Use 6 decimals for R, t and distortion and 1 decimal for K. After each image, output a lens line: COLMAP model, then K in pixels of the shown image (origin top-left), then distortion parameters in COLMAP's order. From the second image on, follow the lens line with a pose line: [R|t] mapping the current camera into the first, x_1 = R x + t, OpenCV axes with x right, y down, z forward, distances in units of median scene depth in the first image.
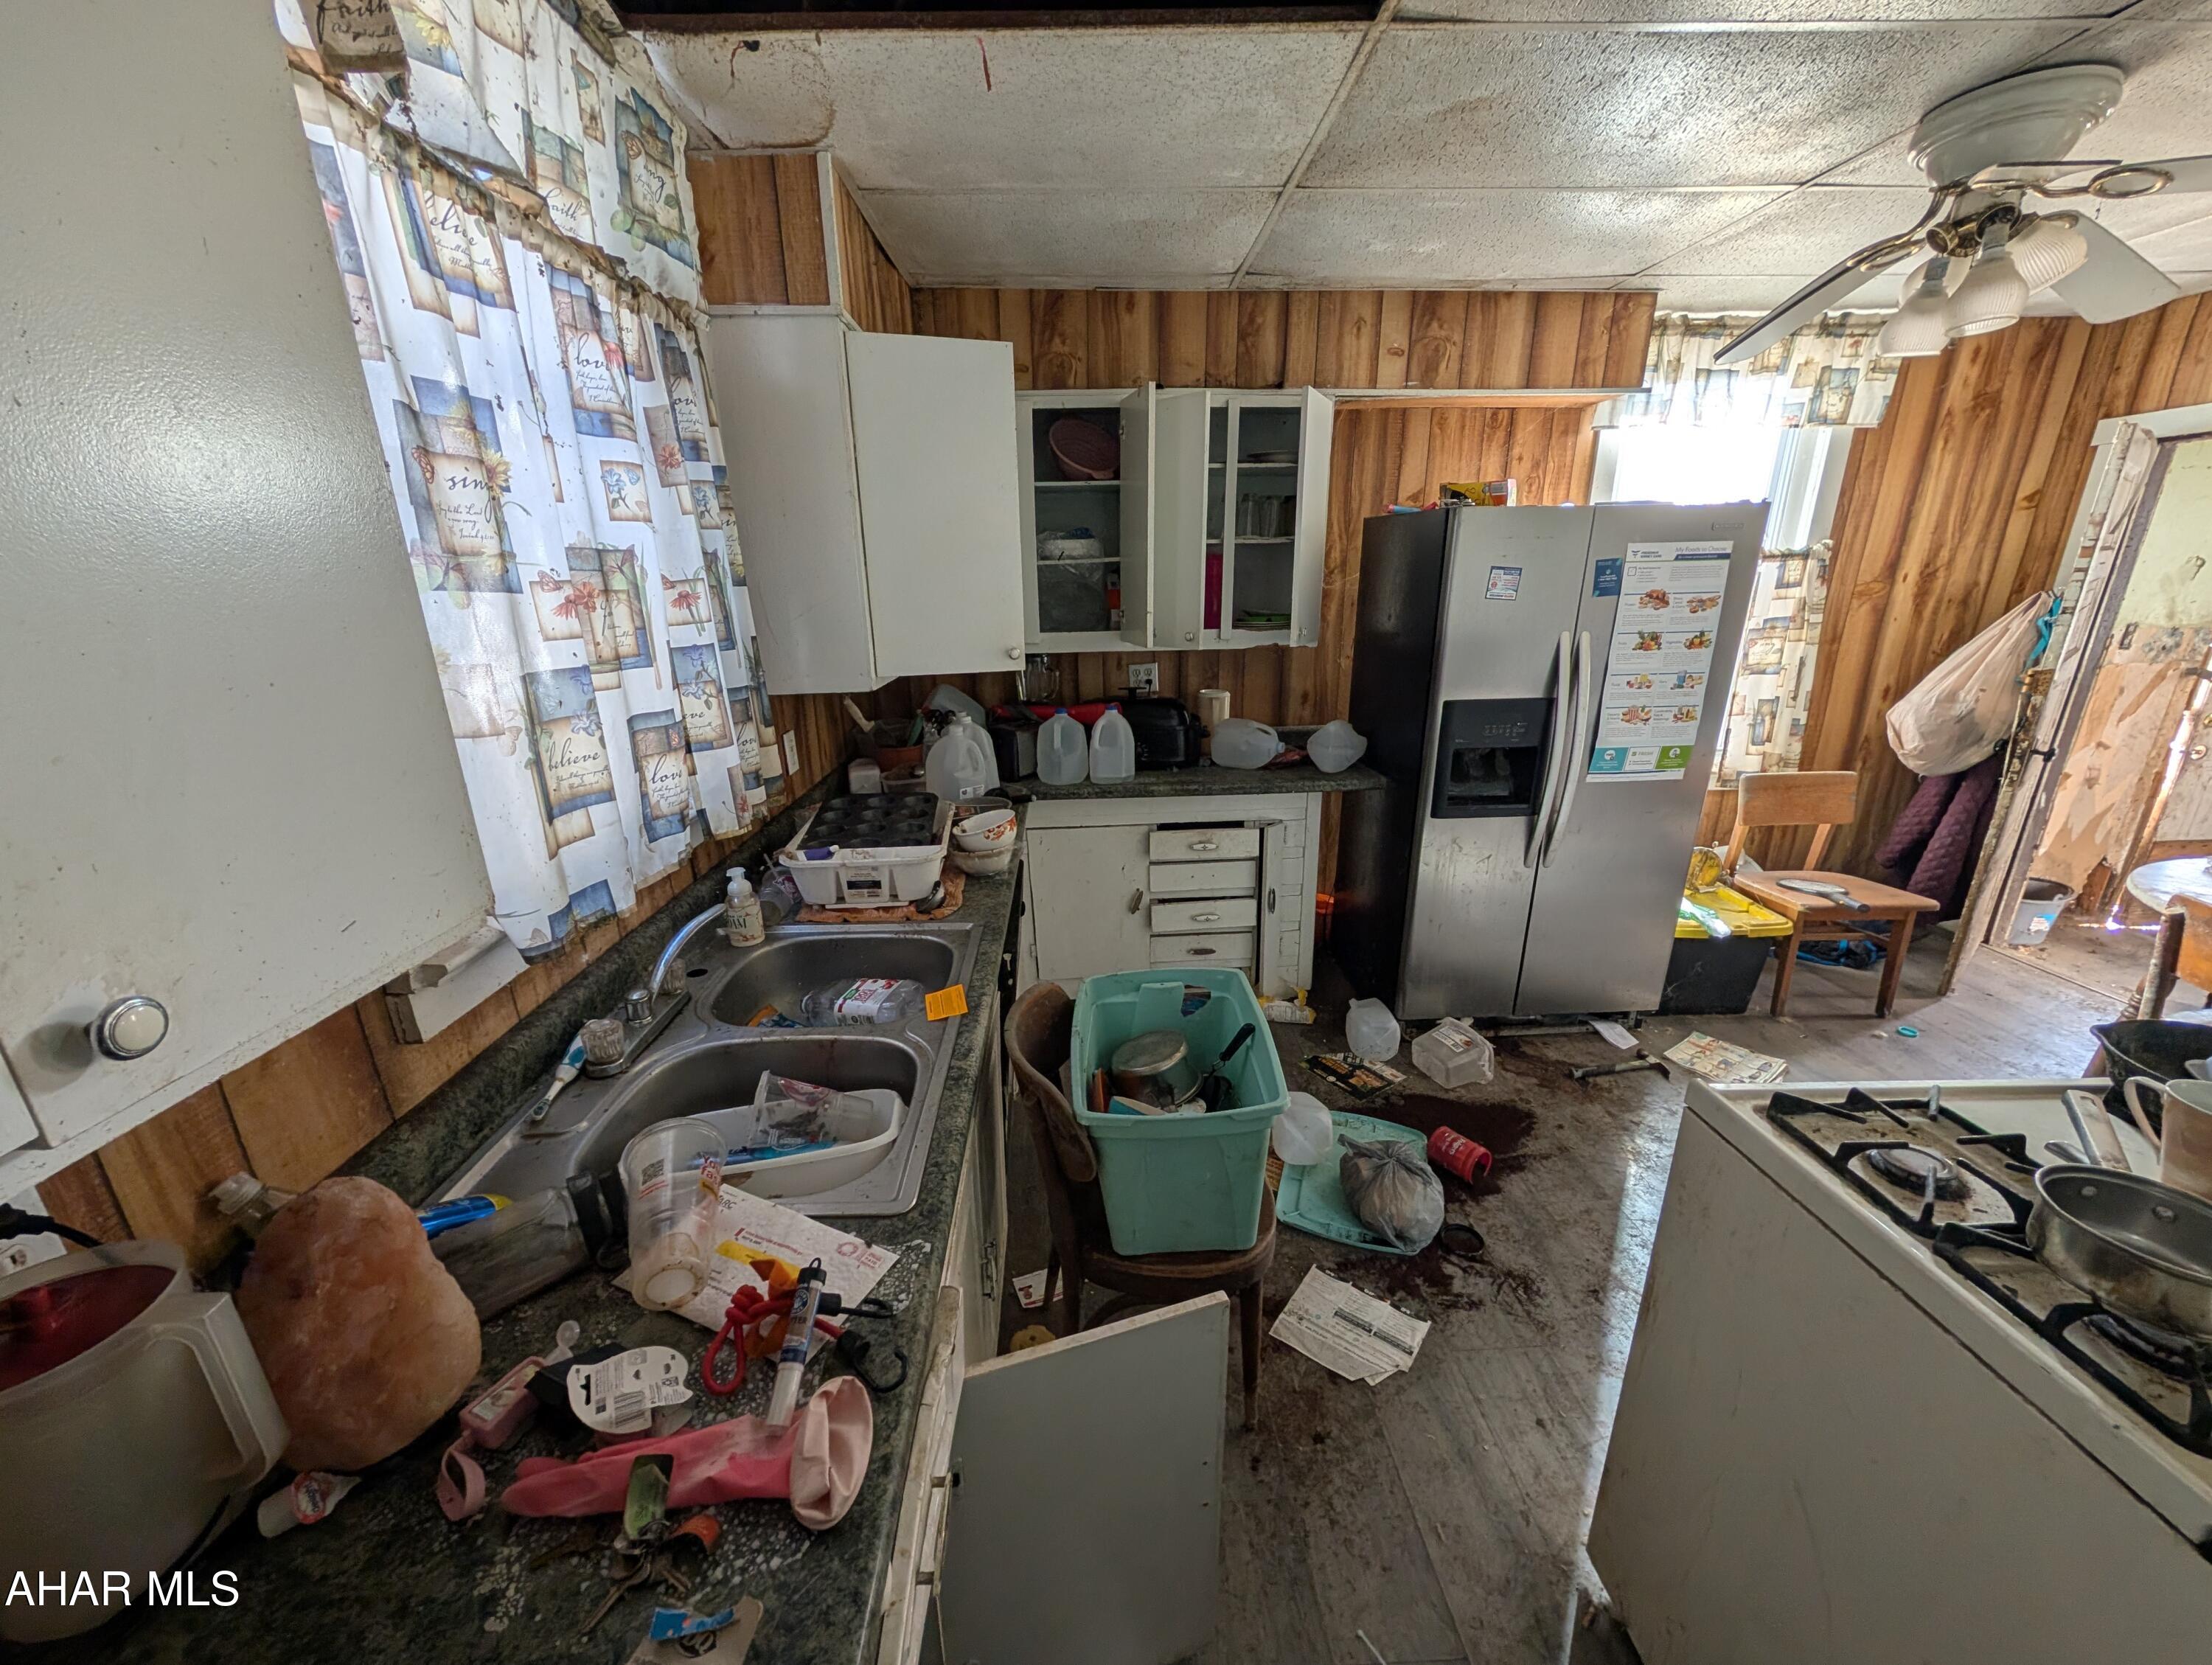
lens RADIAL K [[831.5, 0, 1101.8], [0, 831.5, 839.5], [0, 0, 1]] dist [0.000388, 0.000121]
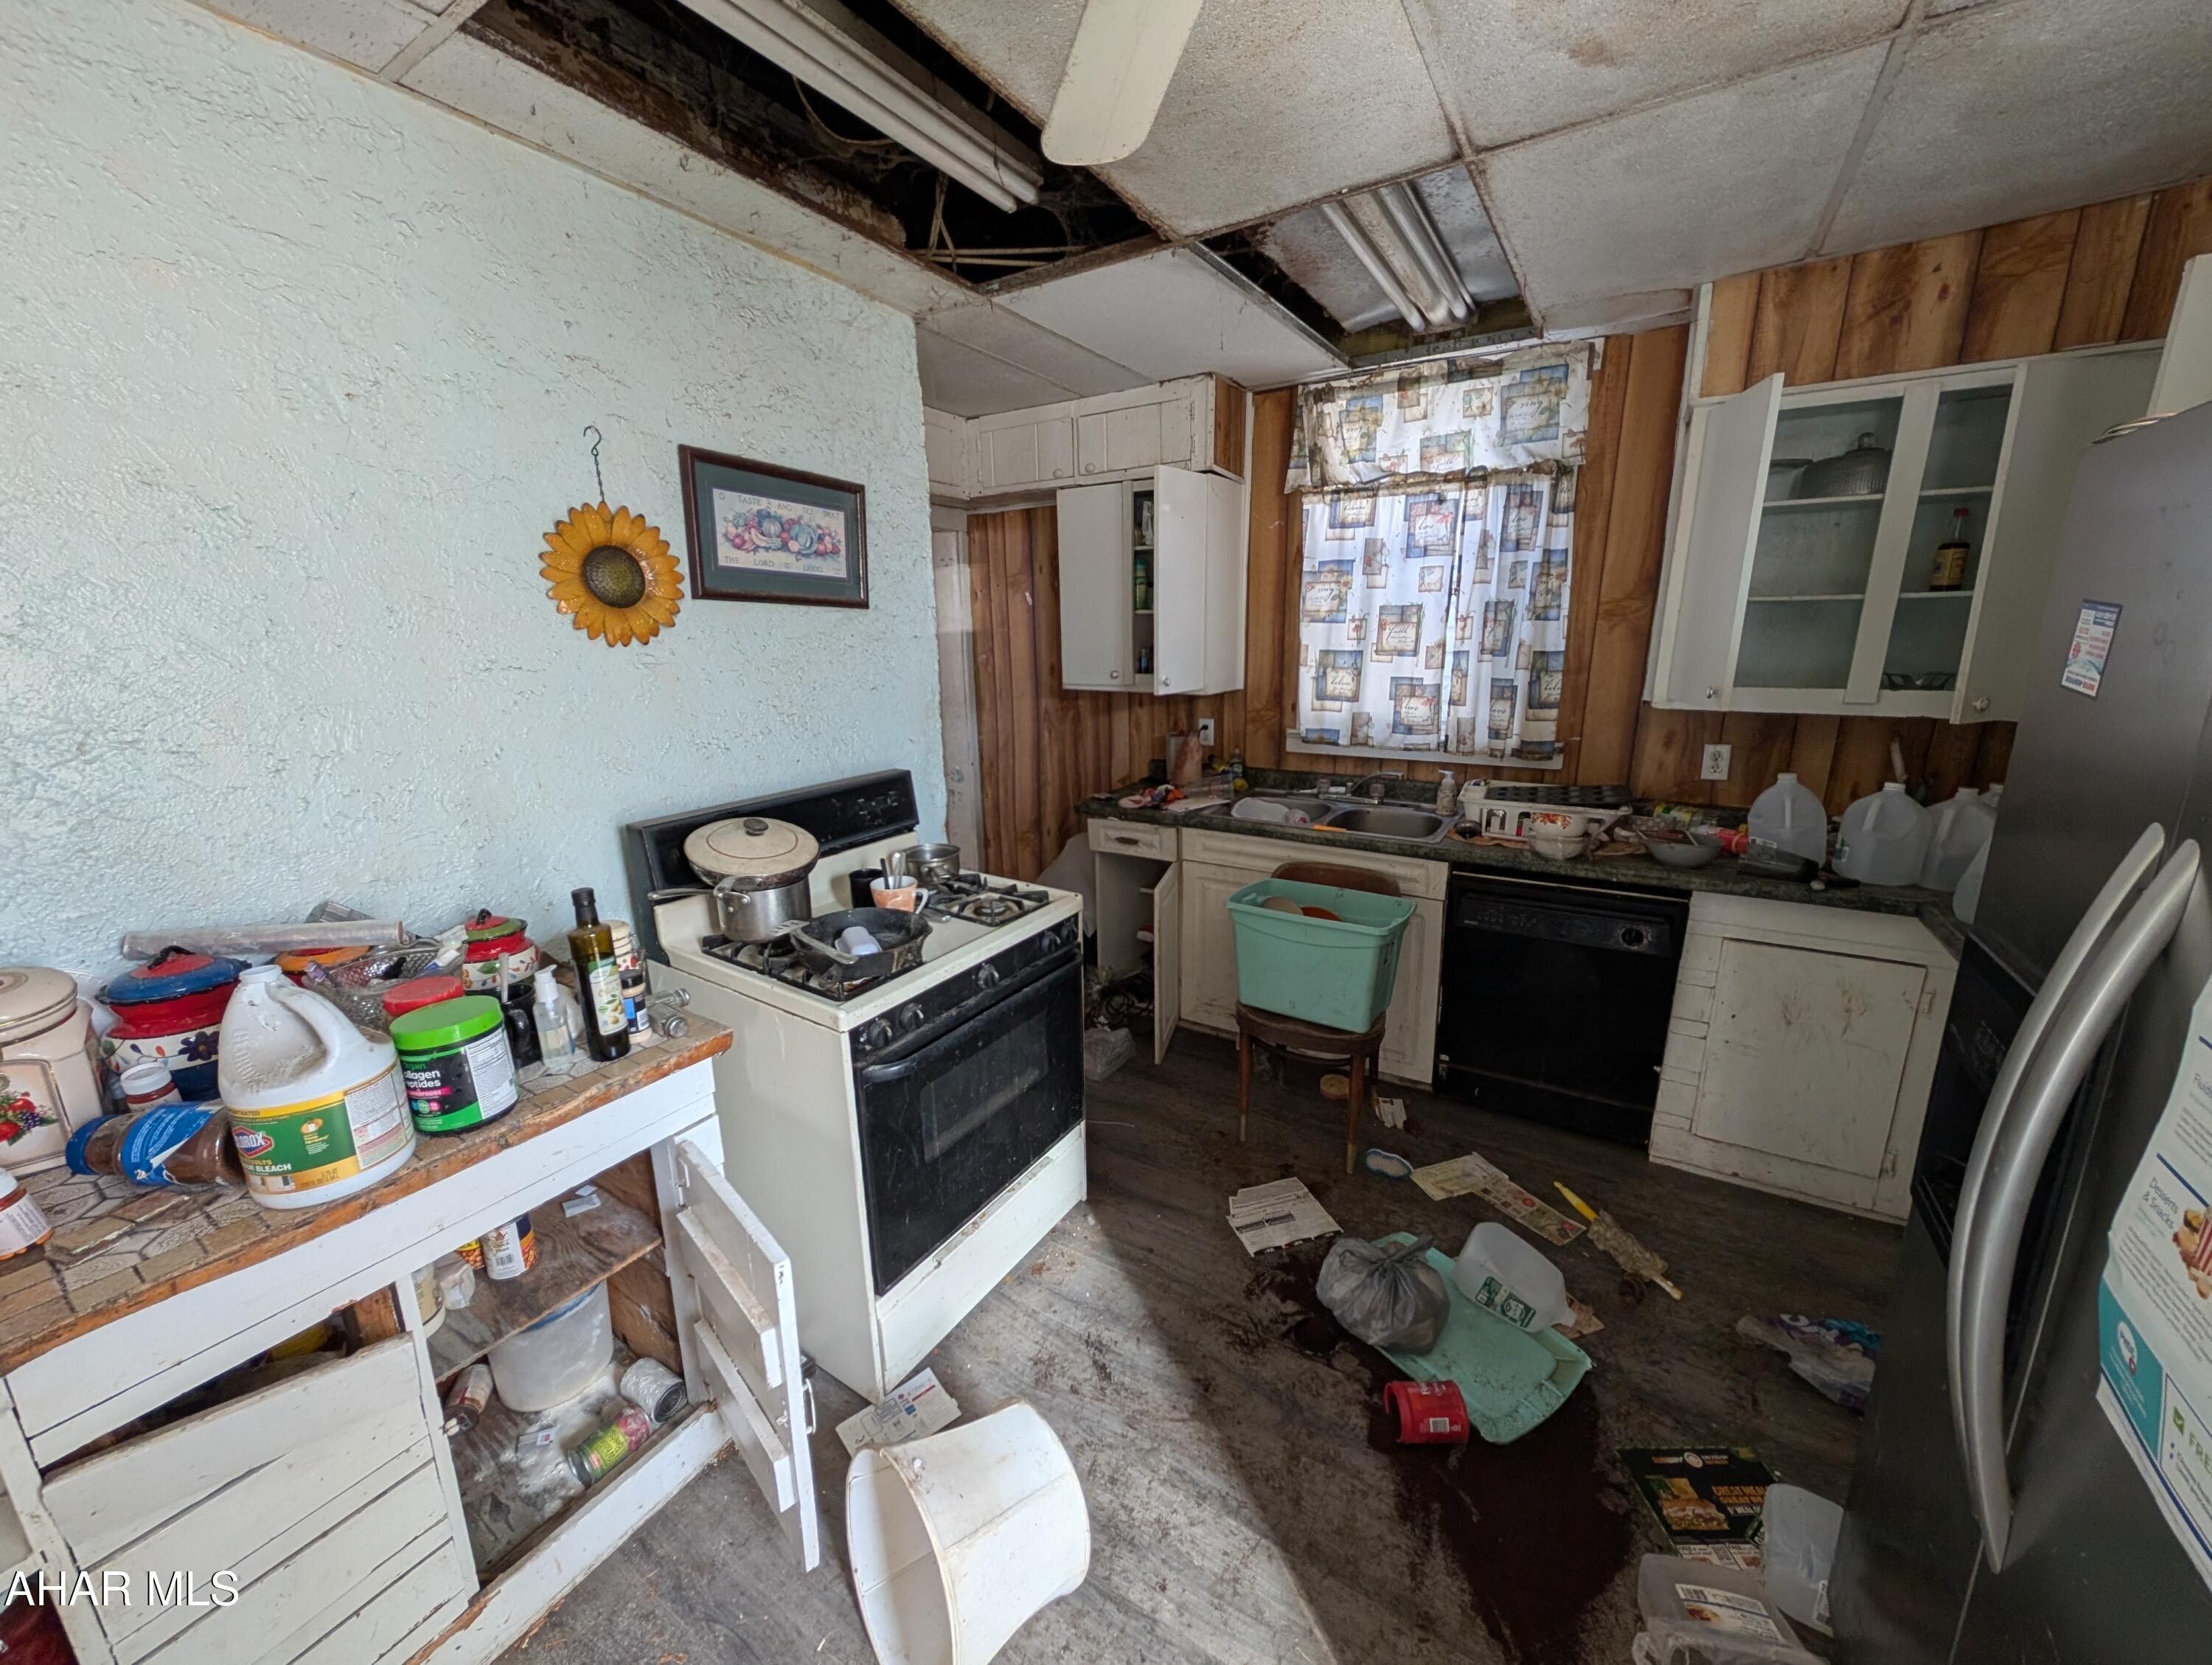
lens RADIAL K [[831.5, 0, 1101.8], [0, 831.5, 839.5], [0, 0, 1]] dist [0.000388, 0.000121]
pose [[-0.552828, 0.213833, -0.805393, 1.375474], [-0.242257, 0.883527, 0.400865, -0.352831], [0.797304, 0.416721, -0.436635, 1.149537]]
